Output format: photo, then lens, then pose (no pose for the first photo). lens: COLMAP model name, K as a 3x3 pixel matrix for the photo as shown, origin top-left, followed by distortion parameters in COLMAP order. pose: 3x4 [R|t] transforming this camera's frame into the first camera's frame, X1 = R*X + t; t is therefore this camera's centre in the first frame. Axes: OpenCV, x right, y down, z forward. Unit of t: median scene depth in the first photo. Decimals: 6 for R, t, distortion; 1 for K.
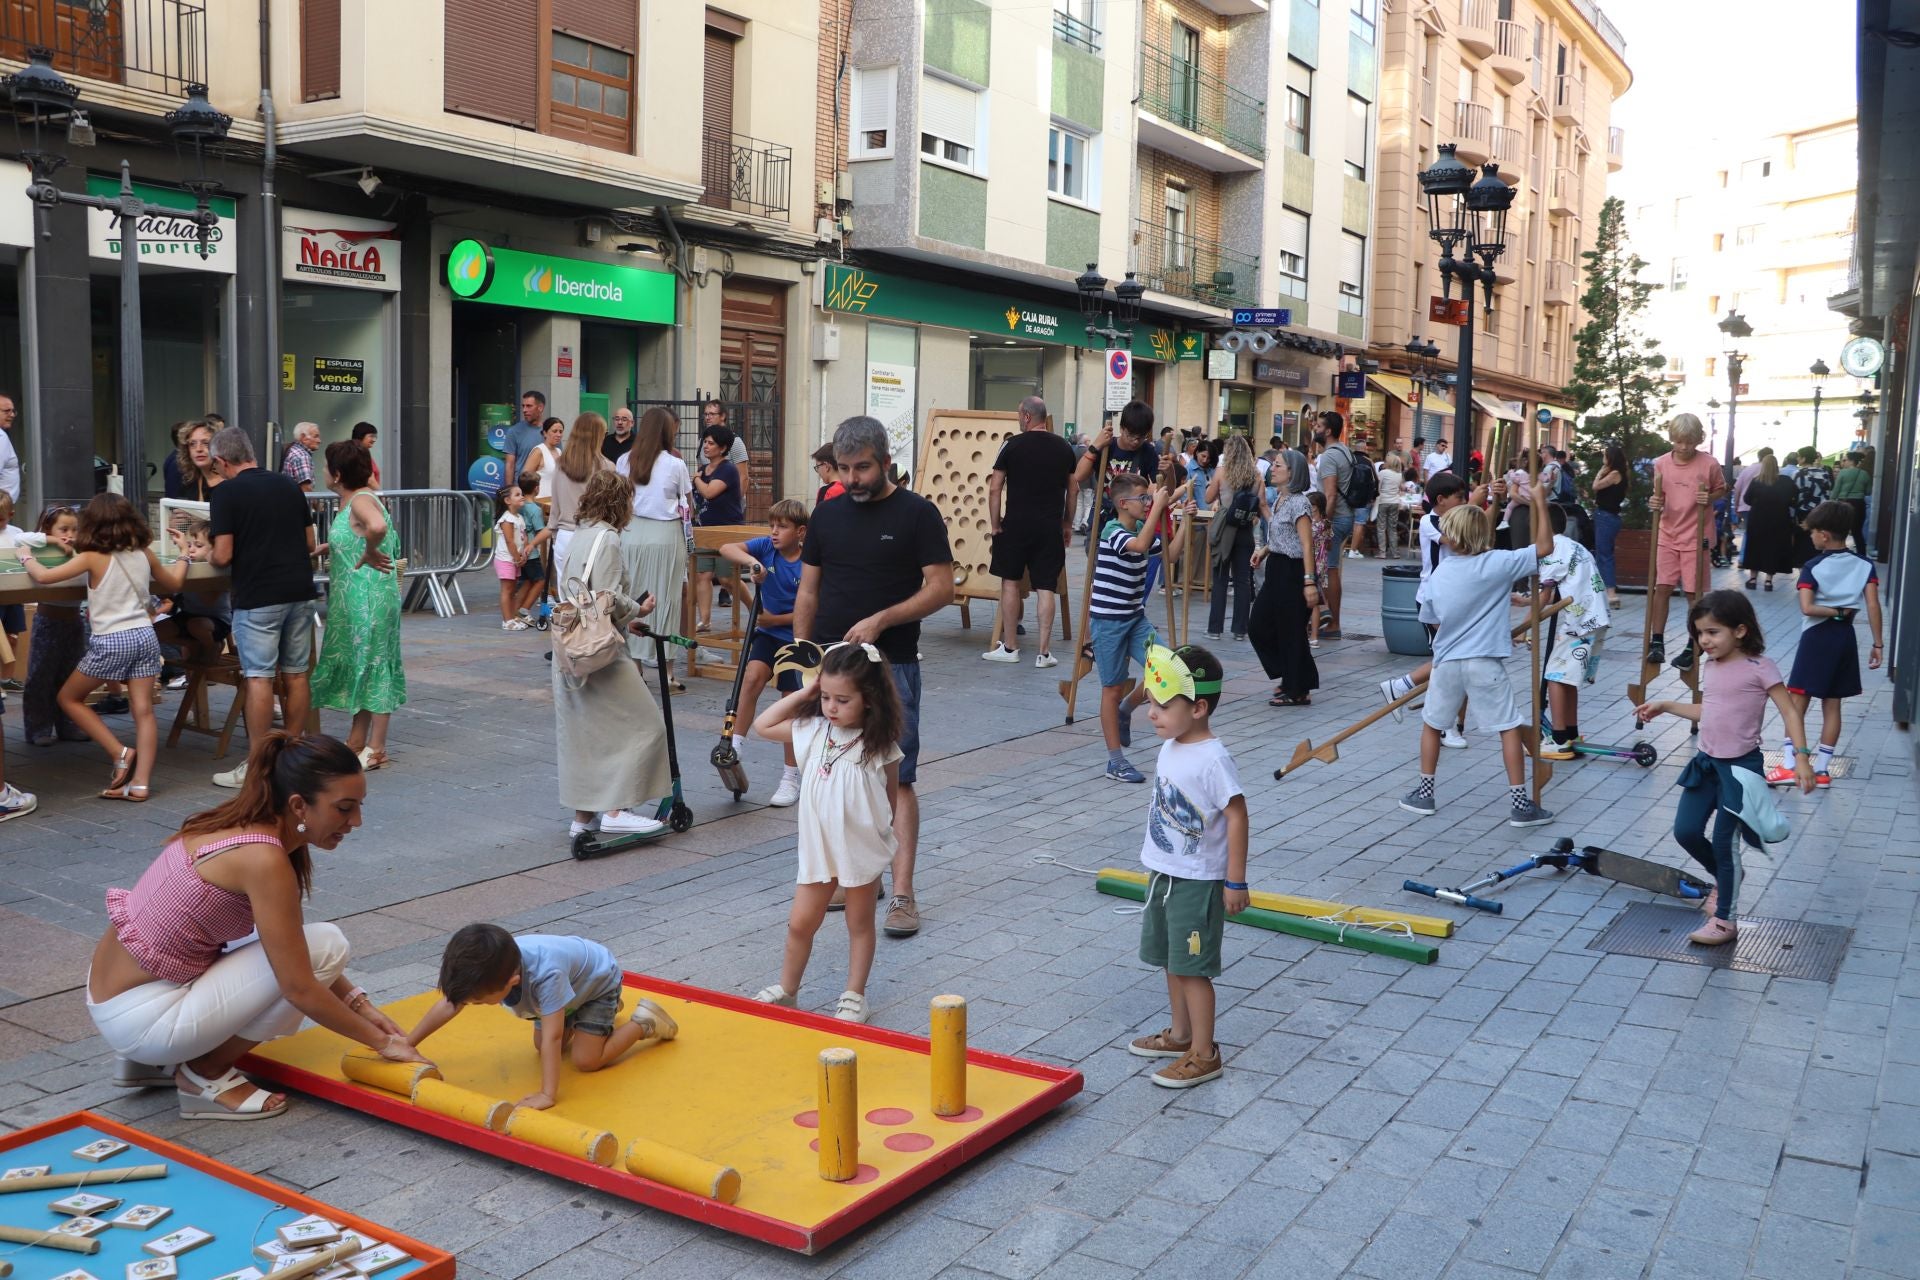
lens RADIAL K [[1735.3, 0, 960.0], [0, 1735.3, 640.0], [0, 0, 1]] dist [-0.167732, 0.201558]
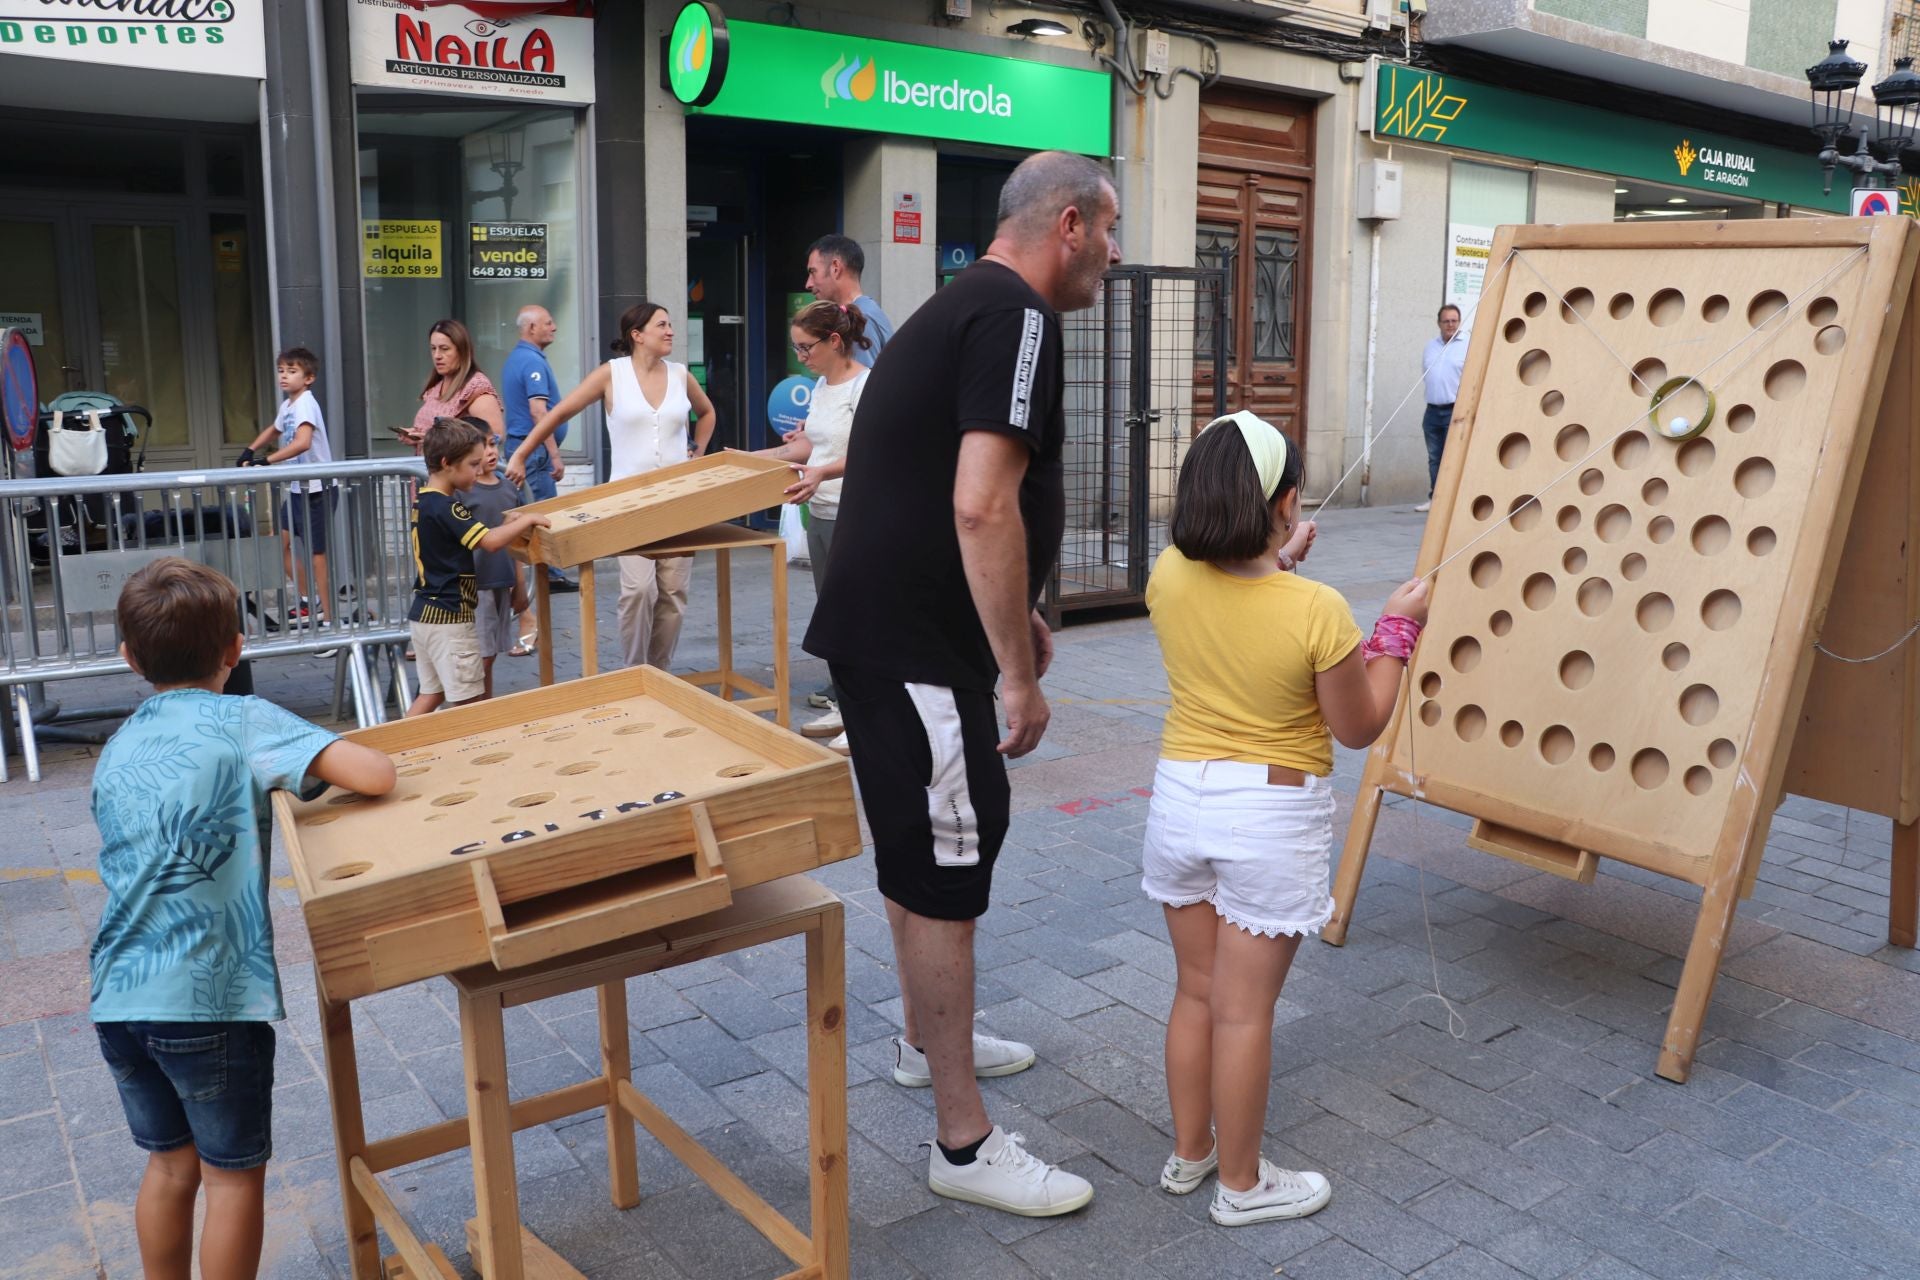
lens RADIAL K [[1537.1, 0, 961.2], [0, 1537.1, 670.0], [0, 0, 1]] dist [-0.169769, 0.130498]
pose [[0.922877, 0.055875, -0.381020, 0.000517], [-0.021302, 0.995310, 0.094361, -0.064983], [0.384506, -0.078967, 0.919739, 0.603171]]
